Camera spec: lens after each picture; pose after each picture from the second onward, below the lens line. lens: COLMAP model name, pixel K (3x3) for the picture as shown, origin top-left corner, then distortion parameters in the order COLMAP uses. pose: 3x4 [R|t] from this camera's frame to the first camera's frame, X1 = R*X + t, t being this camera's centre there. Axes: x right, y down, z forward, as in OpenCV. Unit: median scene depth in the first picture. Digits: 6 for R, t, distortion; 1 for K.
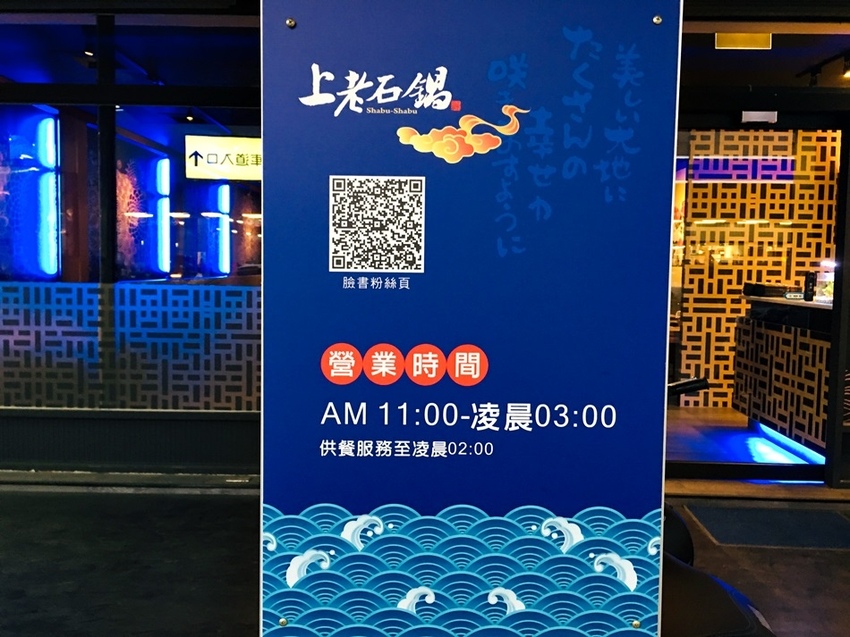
lens RADIAL K [[711.8, 0, 422.8], [0, 711.8, 308.9], [0, 0, 1]] dist [0.075067, -0.099444]
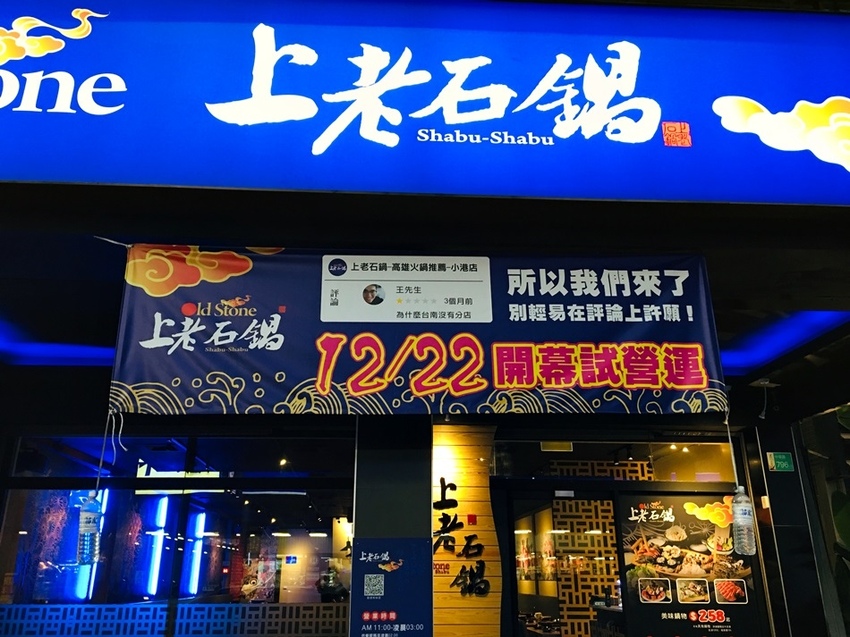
lens RADIAL K [[711.8, 0, 422.8], [0, 711.8, 308.9], [0, 0, 1]] dist [0.075067, -0.099444]
pose [[0.996894, 0.014720, 0.077373, -0.015754], [0.018036, 0.913608, -0.406196, 0.018132], [-0.076667, 0.406330, 0.910504, -0.485382]]
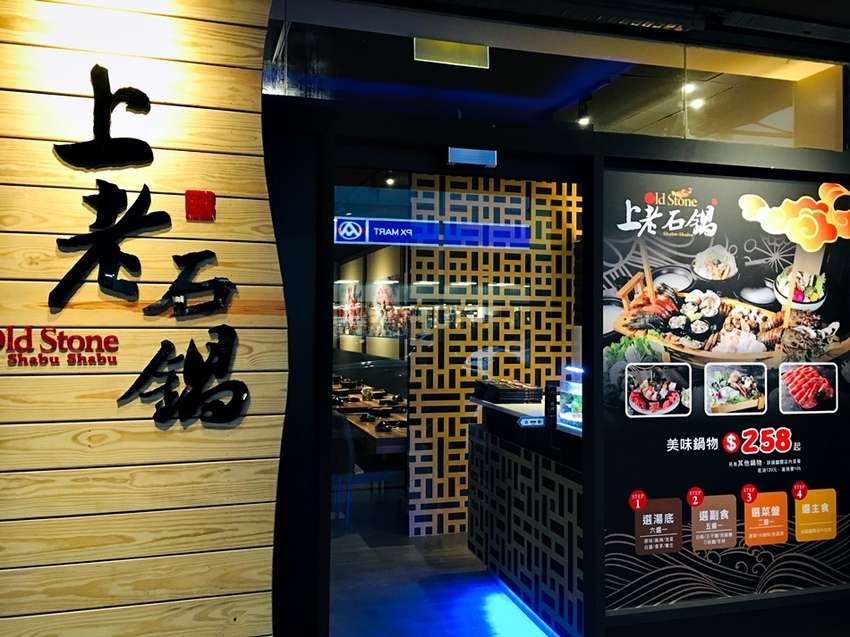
lens RADIAL K [[711.8, 0, 422.8], [0, 711.8, 308.9], [0, 0, 1]] dist [0.075067, -0.099444]
pose [[0.950928, -0.002594, 0.309402, 0.139015], [0.027533, 0.996707, -0.076264, -0.049555], [-0.308186, 0.081040, 0.947868, 0.255601]]
